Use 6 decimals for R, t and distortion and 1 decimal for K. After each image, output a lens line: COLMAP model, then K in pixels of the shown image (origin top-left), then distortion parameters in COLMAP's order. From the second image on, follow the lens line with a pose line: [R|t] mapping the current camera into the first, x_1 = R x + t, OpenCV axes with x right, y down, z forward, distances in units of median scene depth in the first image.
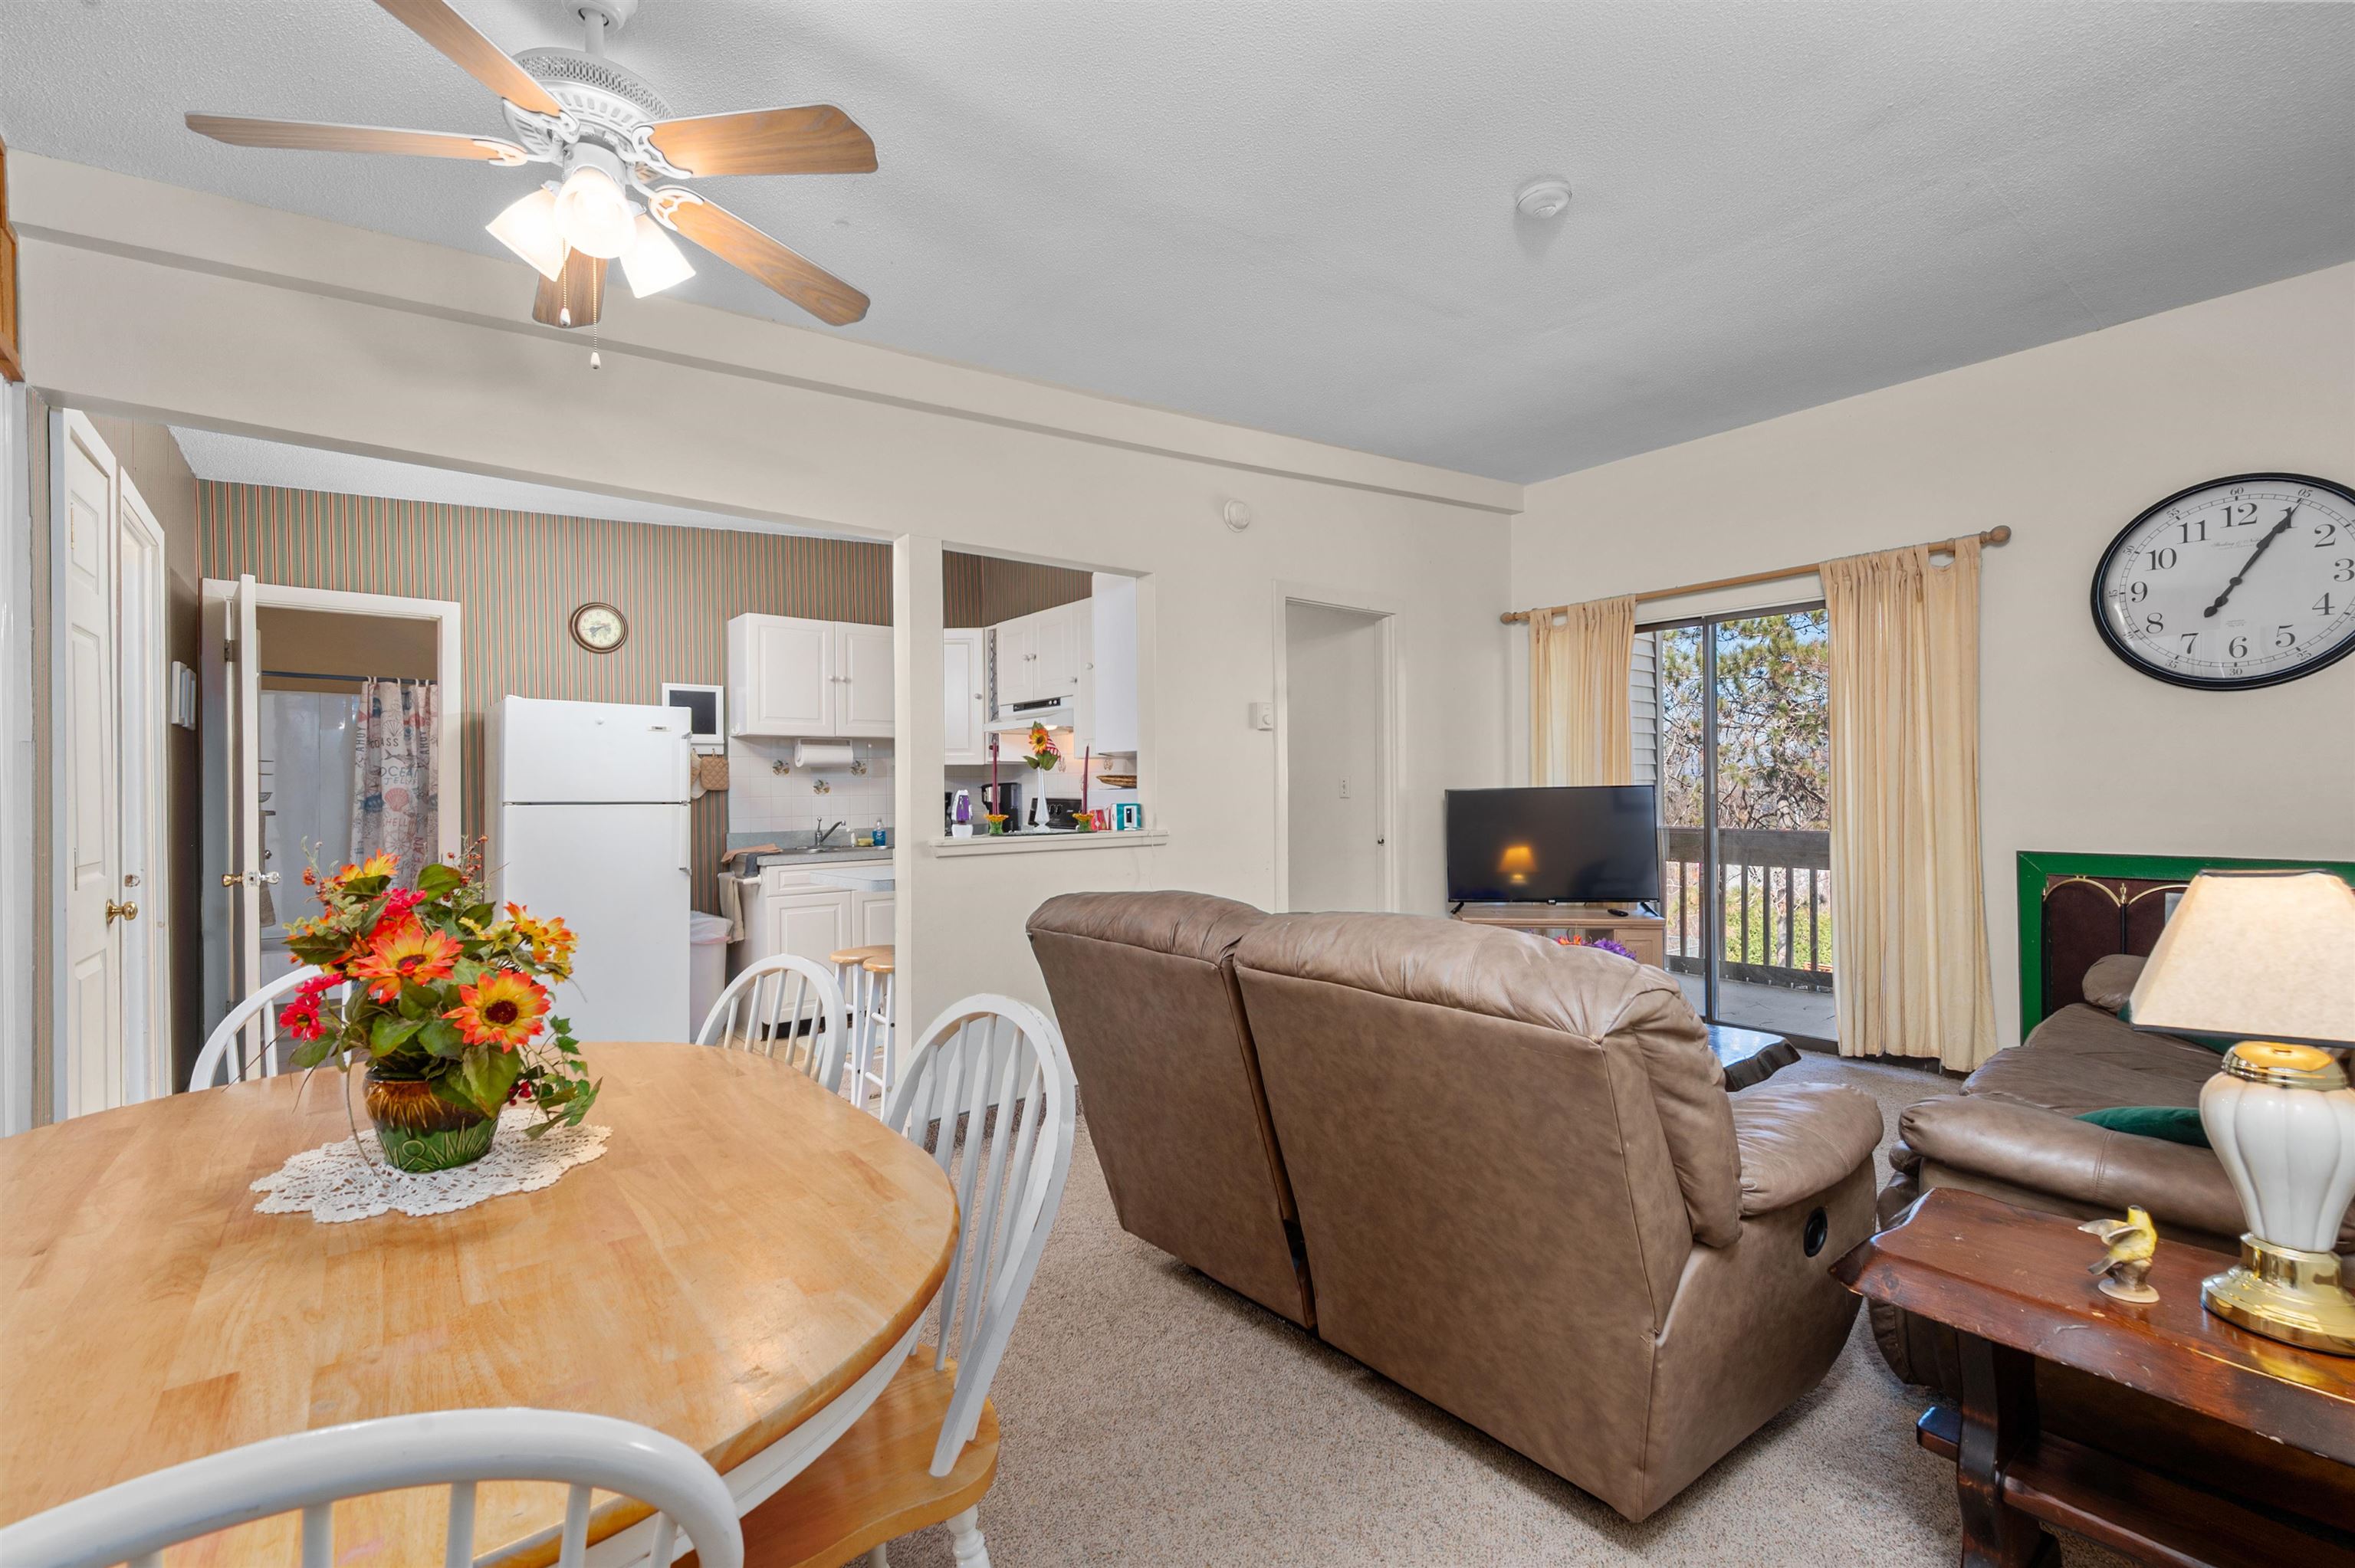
lens RADIAL K [[990.4, 0, 1182.1], [0, 990.4, 784.3], [0, 0, 1]] dist [0.006740, 0.000142]
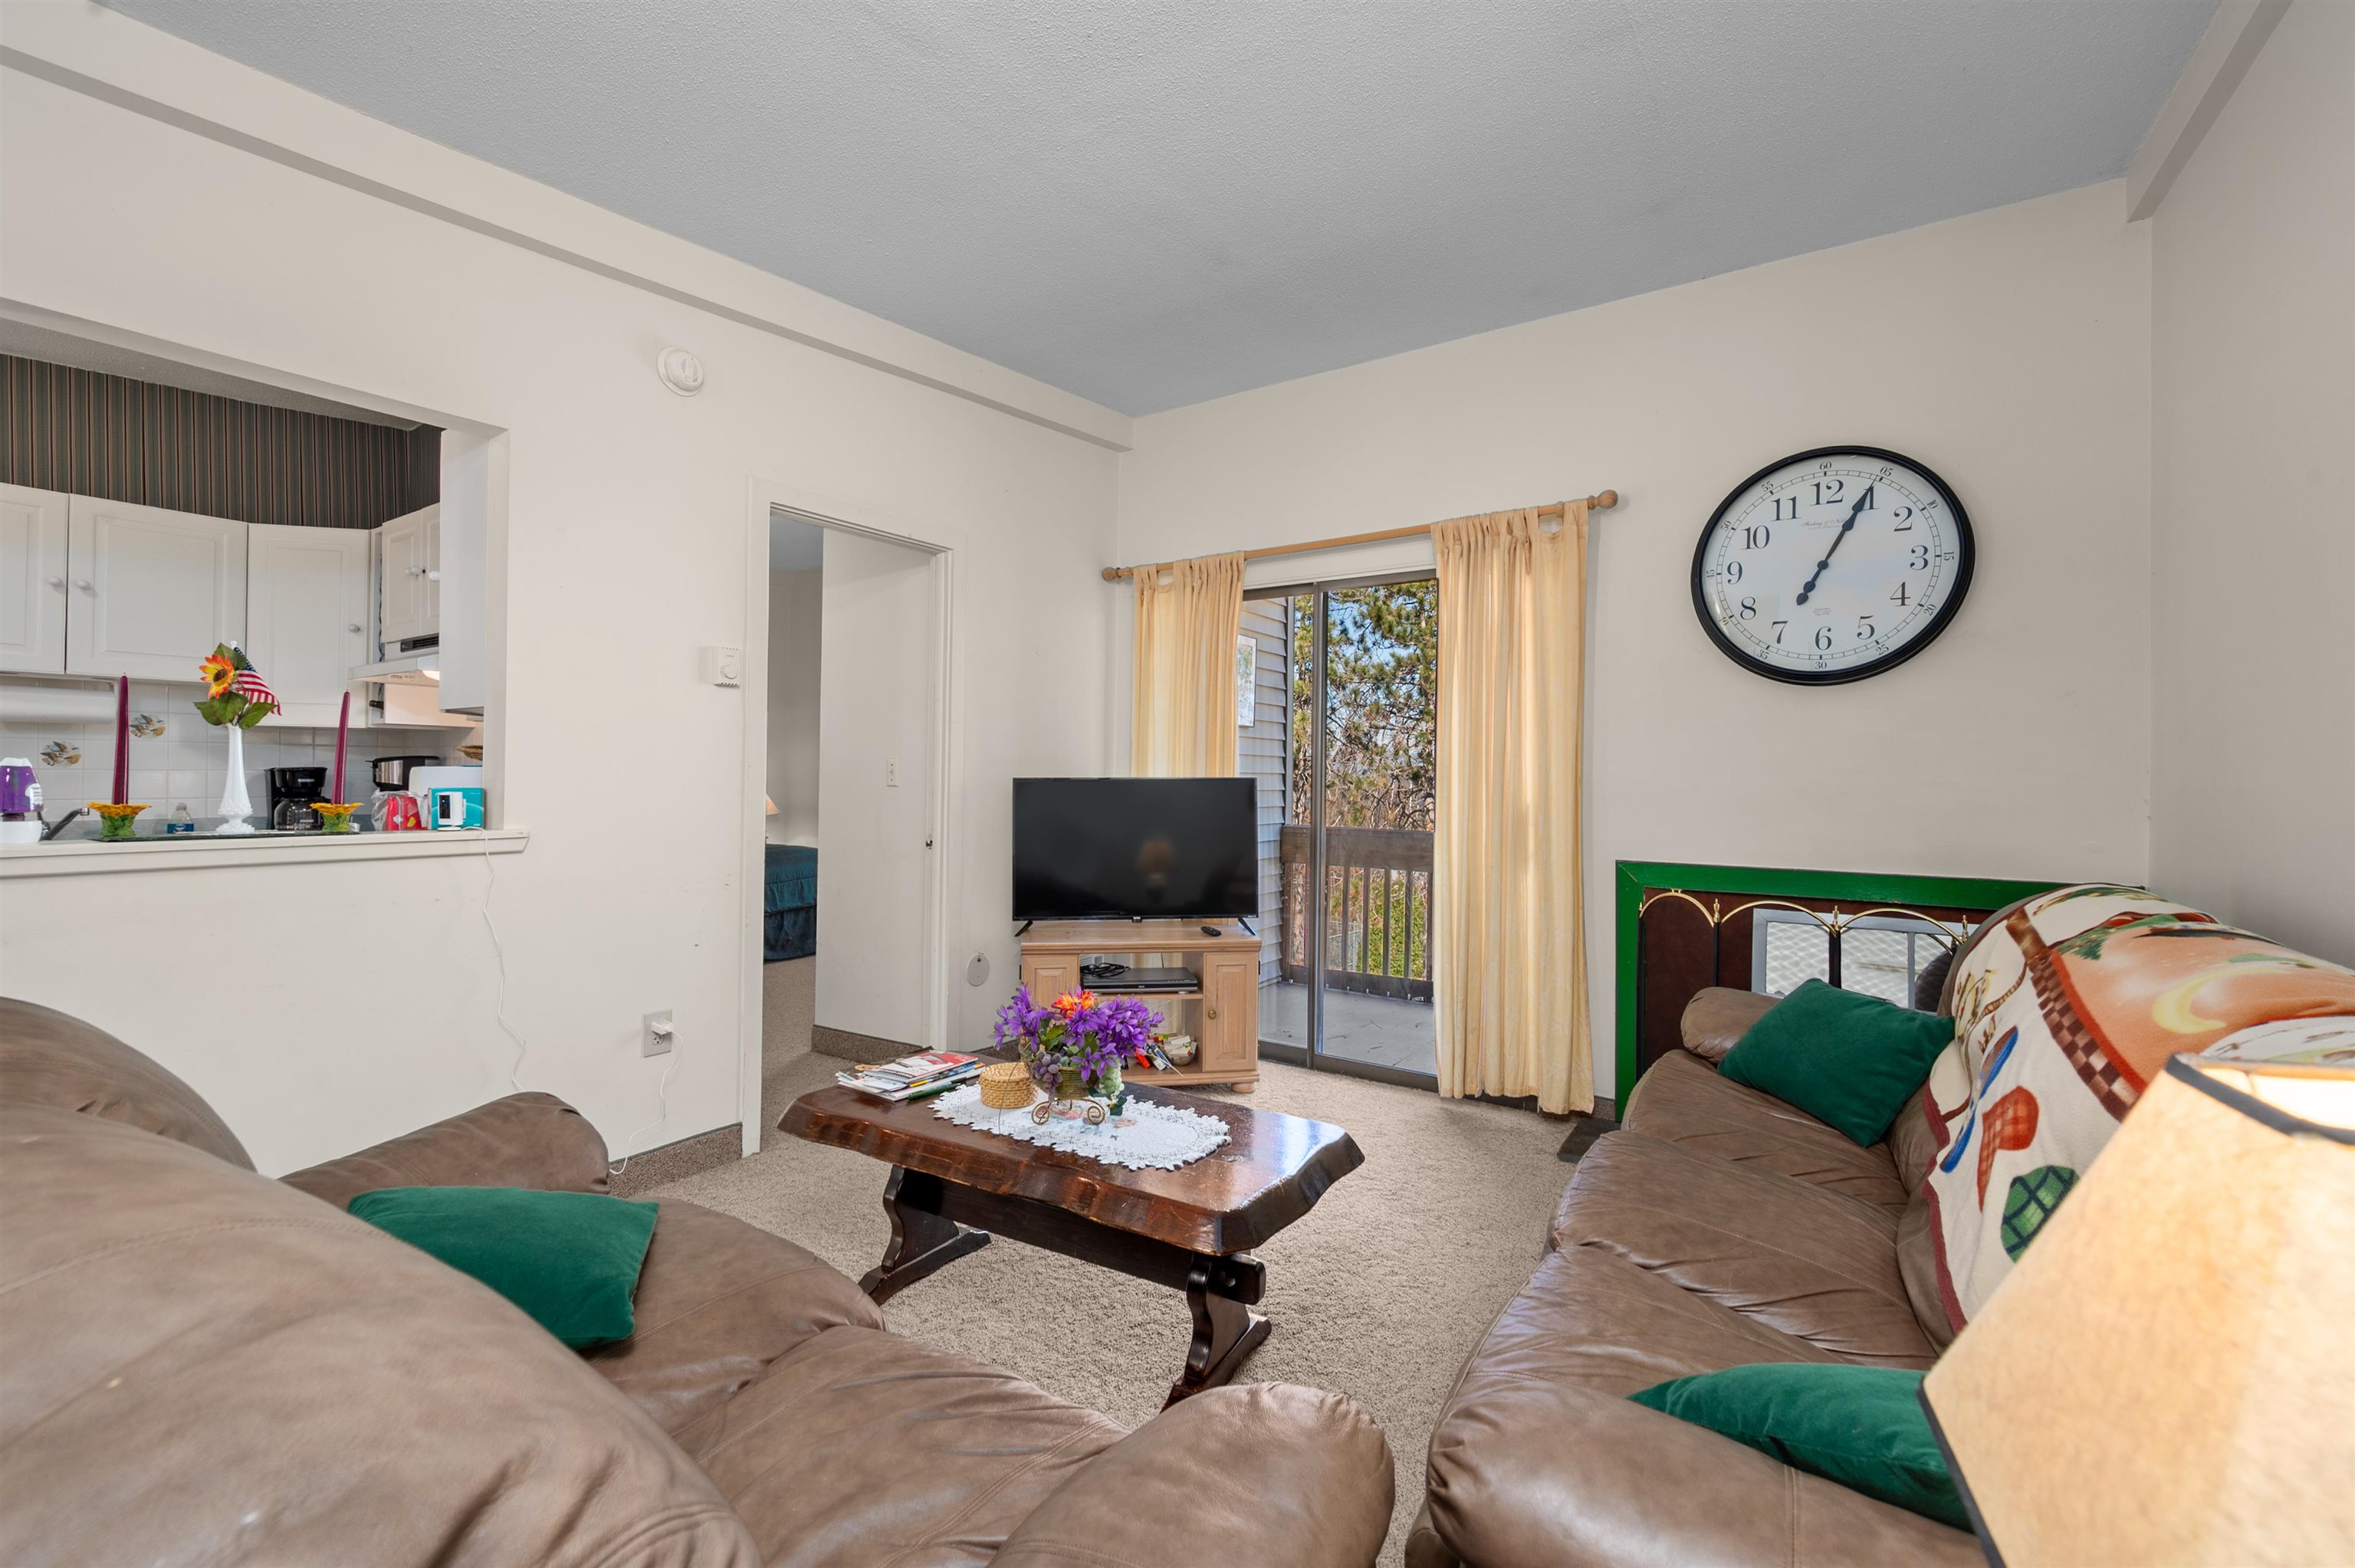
lens RADIAL K [[990.4, 0, 1171.6], [0, 990.4, 770.8], [0, 0, 1]] dist [0.006740, 0.000142]
pose [[0.959657, 0.023790, 0.280166, 0.194855], [-0.022628, 0.999717, -0.007381, 0.002995], [-0.280262, 0.000744, 0.959923, 0.243916]]
